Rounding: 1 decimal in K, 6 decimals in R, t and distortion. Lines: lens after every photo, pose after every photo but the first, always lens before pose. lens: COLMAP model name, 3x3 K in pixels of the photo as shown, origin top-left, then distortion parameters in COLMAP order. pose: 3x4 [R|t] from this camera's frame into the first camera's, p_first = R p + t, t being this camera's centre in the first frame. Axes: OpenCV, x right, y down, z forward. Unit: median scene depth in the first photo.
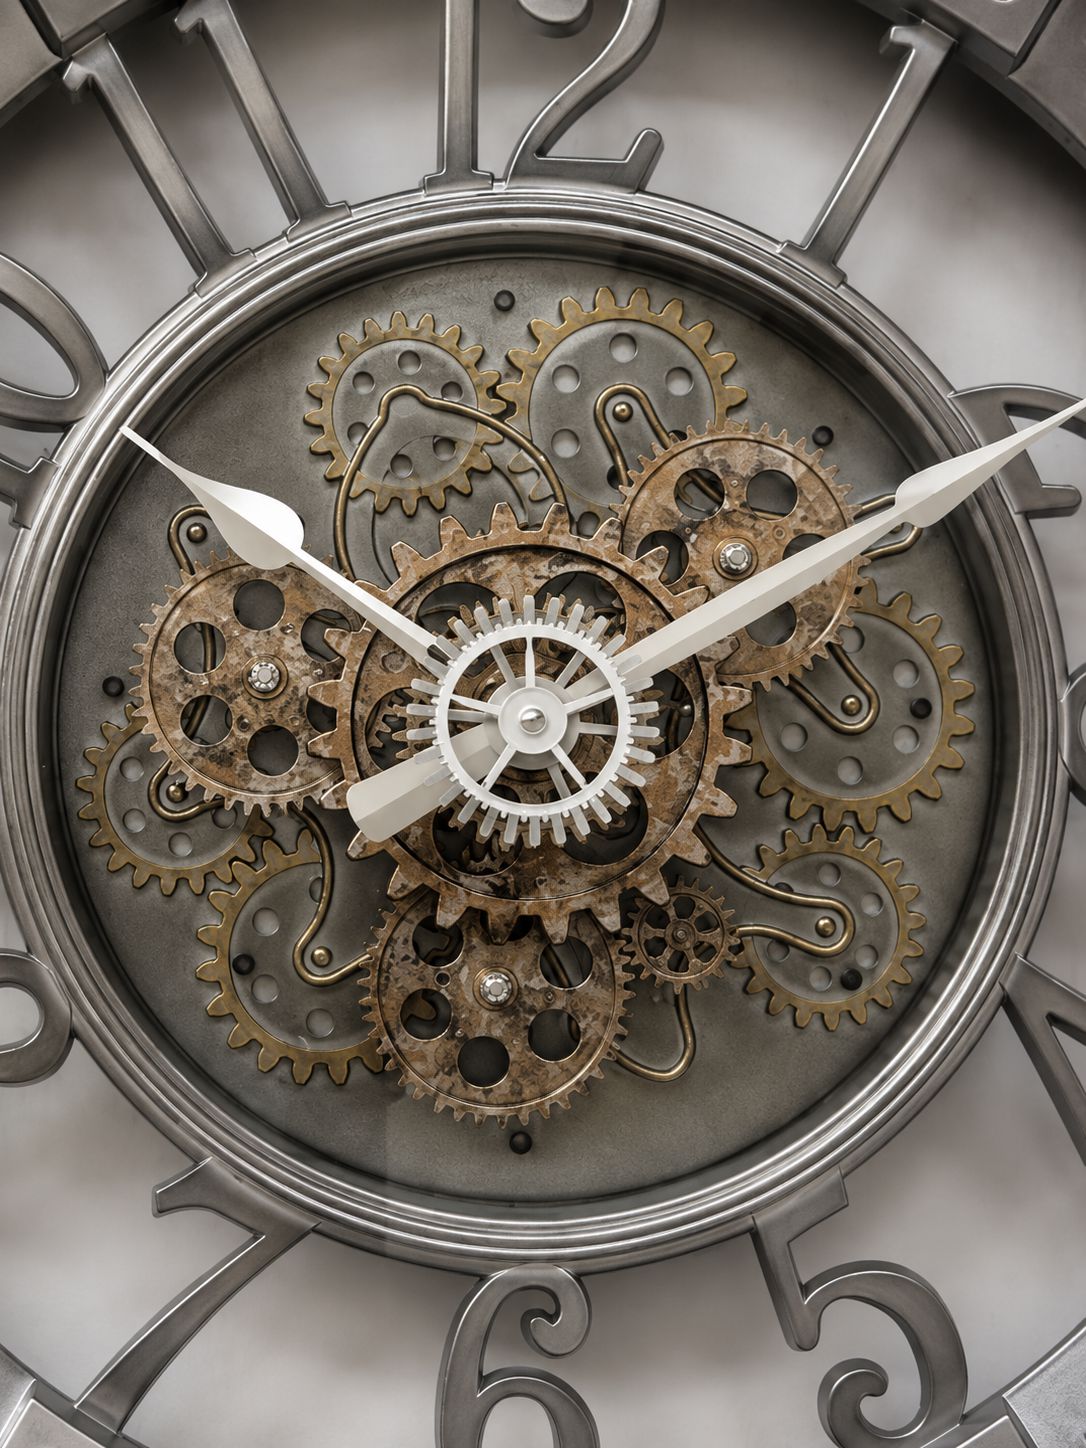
lens RADIAL K [[6198.6, 0, 538.6], [0, 6198.6, 724.5], [0, 0, 1]] dist [0.994796, 0.000000]
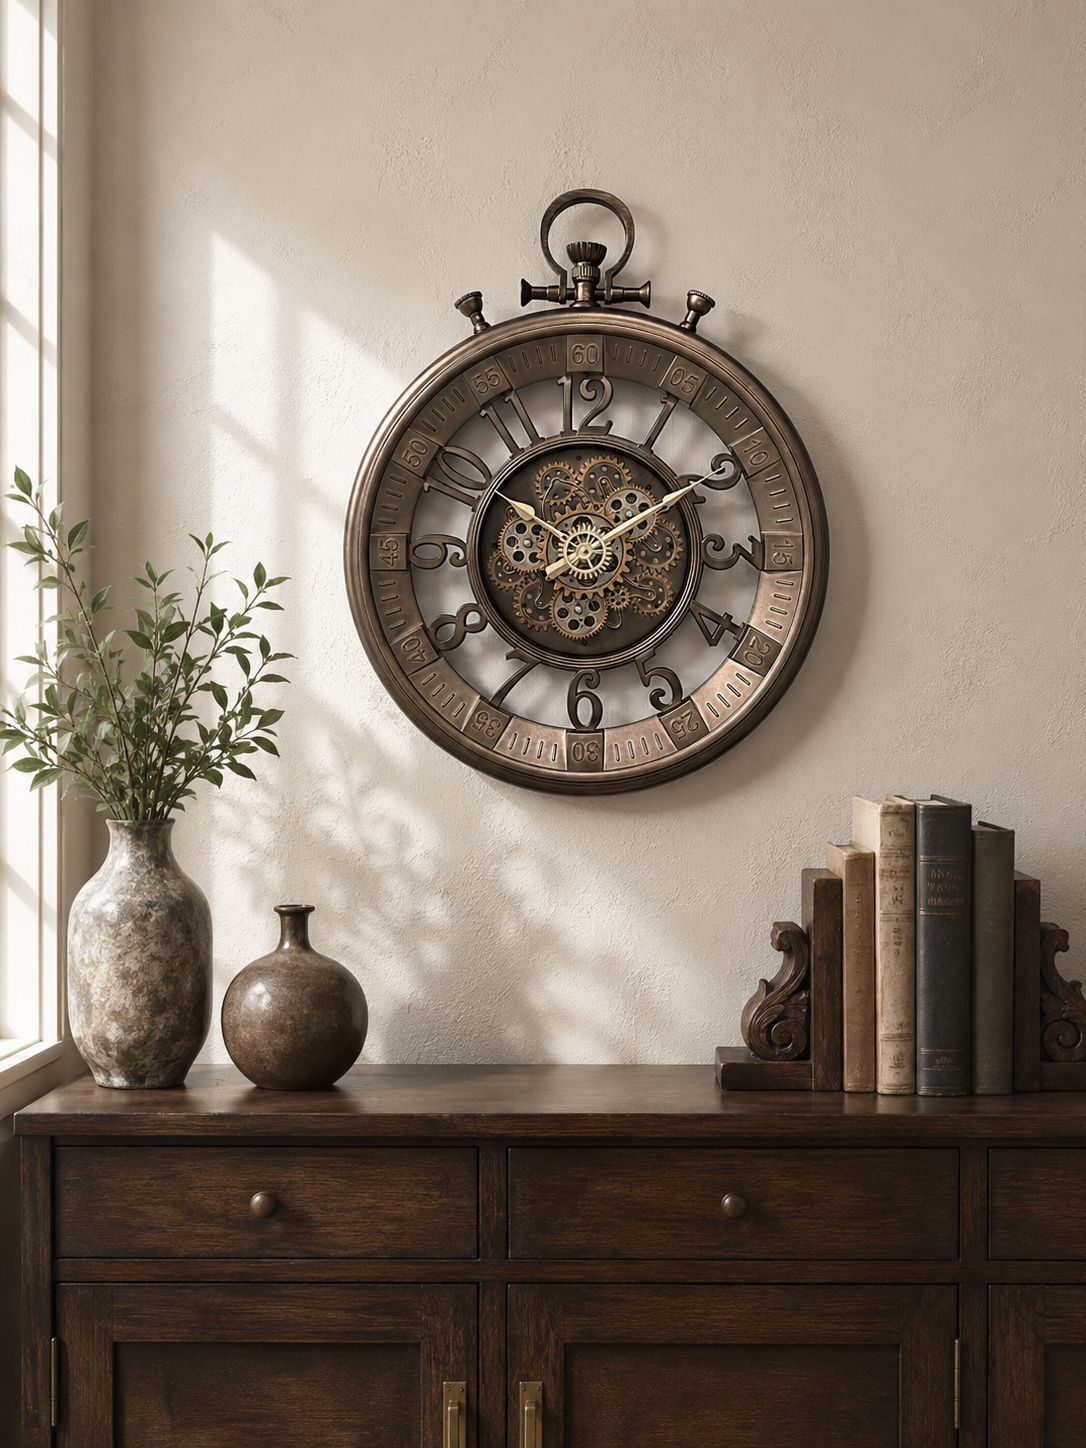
lens RADIAL K [[6198.6, 0, 541.2], [0, 6198.6, 730.3], [0, 0, 1]] dist [0.994796, 0.000000]
pose [[0.999603, -0.012867, -0.025058, 0.079243], [0.014447, 0.997851, 0.063916, -0.161029], [0.024182, -0.064253, 0.997641, -3.563368]]
